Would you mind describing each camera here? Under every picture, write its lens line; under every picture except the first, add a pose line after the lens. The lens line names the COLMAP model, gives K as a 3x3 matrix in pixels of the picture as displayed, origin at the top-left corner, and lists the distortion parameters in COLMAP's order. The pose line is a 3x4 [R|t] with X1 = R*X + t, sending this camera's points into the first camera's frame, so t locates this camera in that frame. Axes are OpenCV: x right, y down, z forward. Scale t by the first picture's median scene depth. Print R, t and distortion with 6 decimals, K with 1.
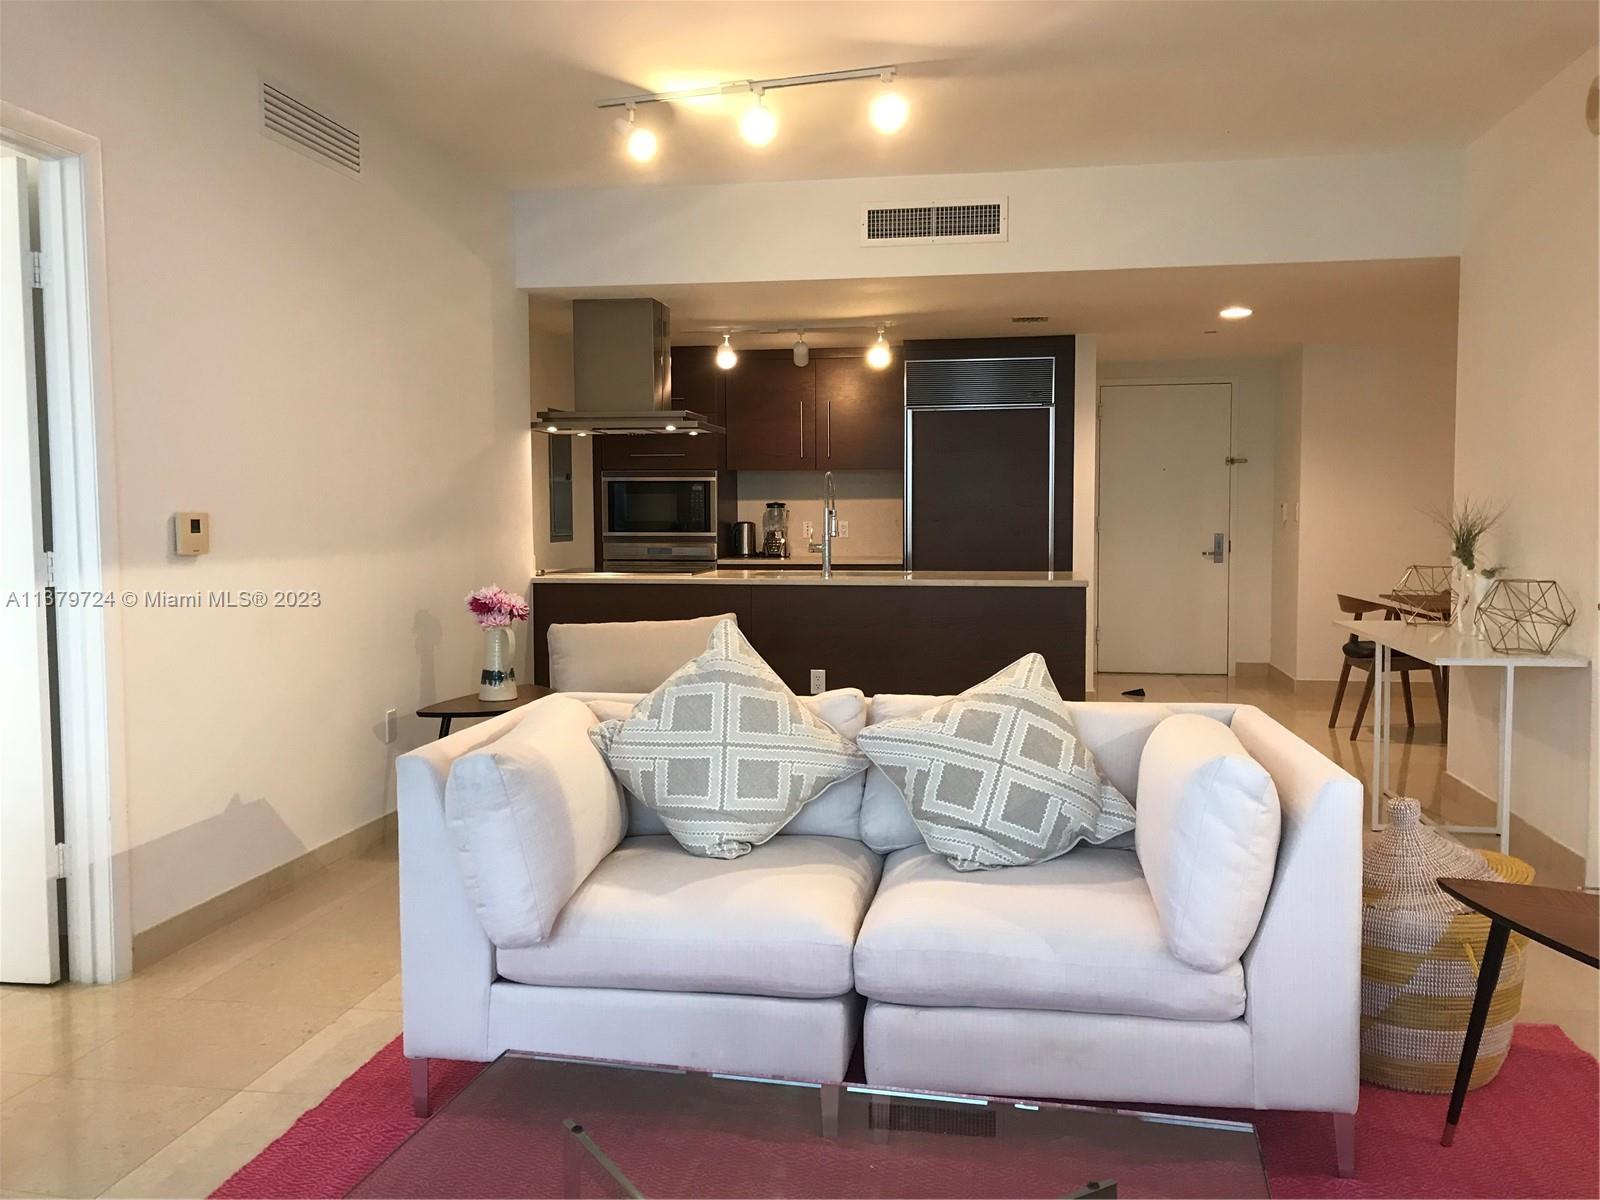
lens RADIAL K [[1338.4, 0, 736.1], [0, 1338.4, 597.8], [0, 0, 1]] dist [0.006679, -0.001946]
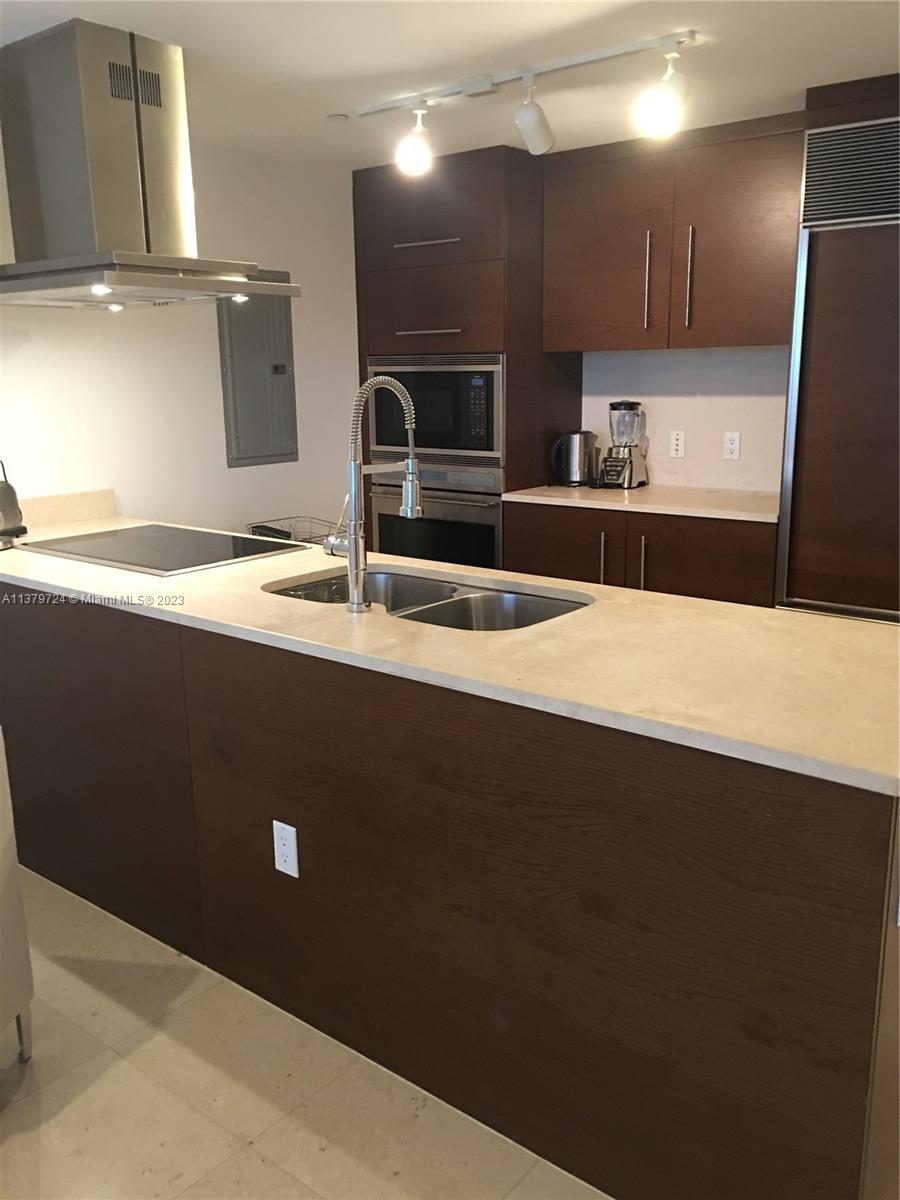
lens RADIAL K [[1003.8, 0, 450.0], [0, 1003.8, 600.0], [0, 0, 1]] dist [0.006679, -0.001946]
pose [[0.884534, 0.092230, -0.457266, 0.193151], [-0.015223, 0.985444, 0.169316, -0.060089], [0.466226, -0.142805, 0.873063, 0.551013]]
